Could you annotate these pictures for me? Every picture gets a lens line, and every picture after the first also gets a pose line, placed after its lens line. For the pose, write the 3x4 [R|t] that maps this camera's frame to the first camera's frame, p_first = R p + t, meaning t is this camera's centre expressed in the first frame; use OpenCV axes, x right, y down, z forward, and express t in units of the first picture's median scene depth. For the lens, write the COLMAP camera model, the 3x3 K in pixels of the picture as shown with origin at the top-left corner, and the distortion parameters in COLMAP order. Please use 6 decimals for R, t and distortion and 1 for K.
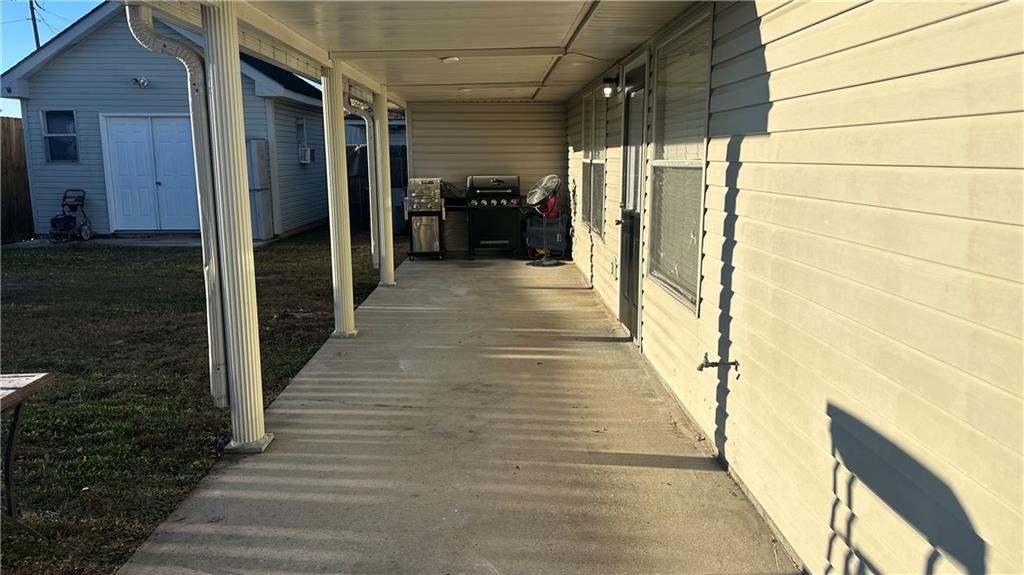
lens RADIAL K [[721.0, 0, 512.8], [0, 721.0, 285.9], [0, 0, 1]] dist [0.068072, -0.104356]
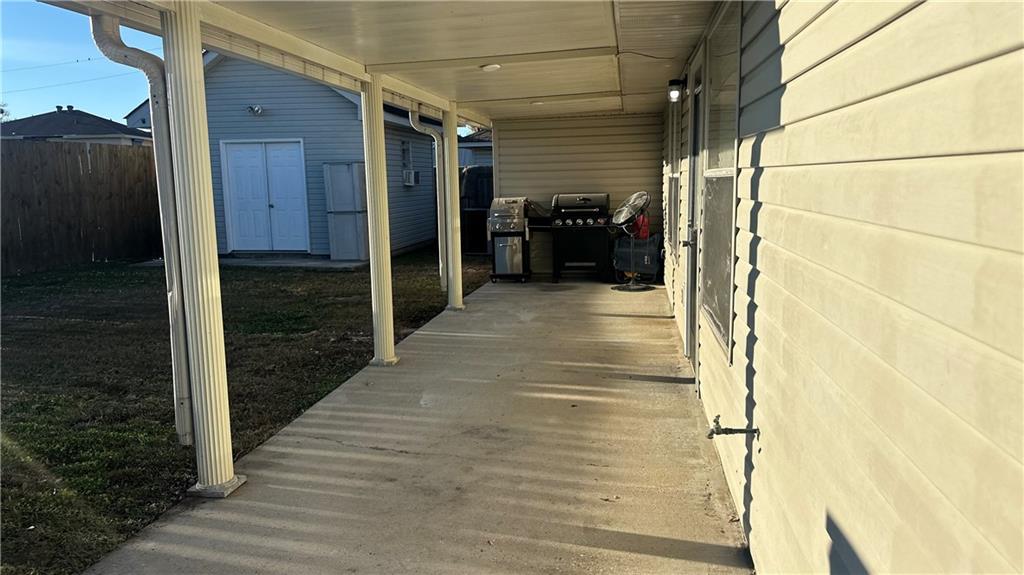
lens RADIAL K [[721.0, 0, 501.1], [0, 721.0, 279.3], [0, 0, 1]] dist [0.068072, -0.104356]
pose [[0.979572, 0.011586, -0.200761, 0.128269], [-0.019000, 0.999205, -0.035042, -0.013288], [0.200195, 0.038141, 0.979013, 0.129096]]
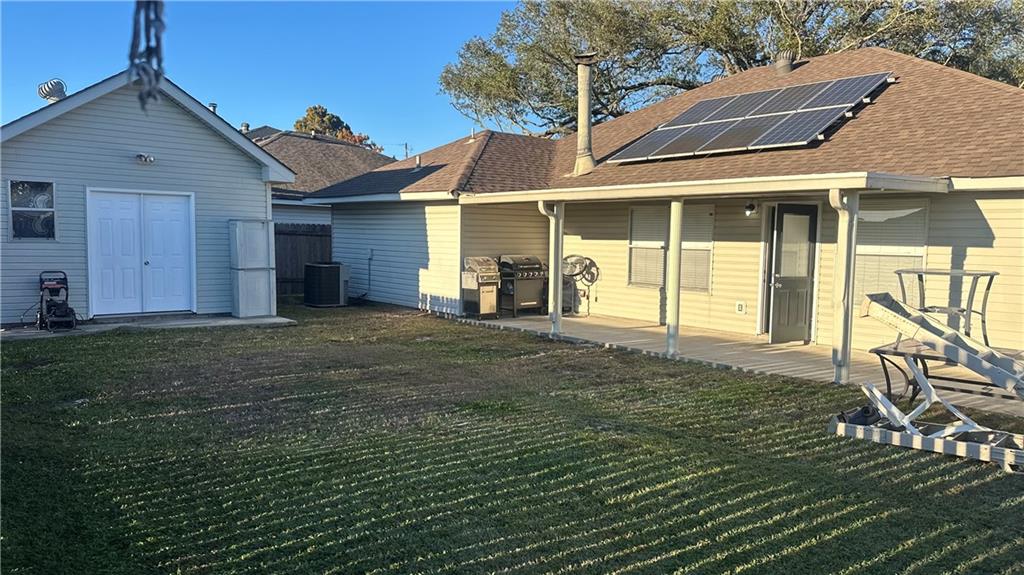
lens RADIAL K [[721.0, 0, 510.3], [0, 721.0, 296.9], [0, 0, 1]] dist [0.068072, -0.104356]
pose [[0.769739, -0.040066, 0.637100, -1.891675], [0.092500, 0.994496, -0.049215, -0.018086], [-0.631621, 0.096815, 0.769208, -0.054671]]
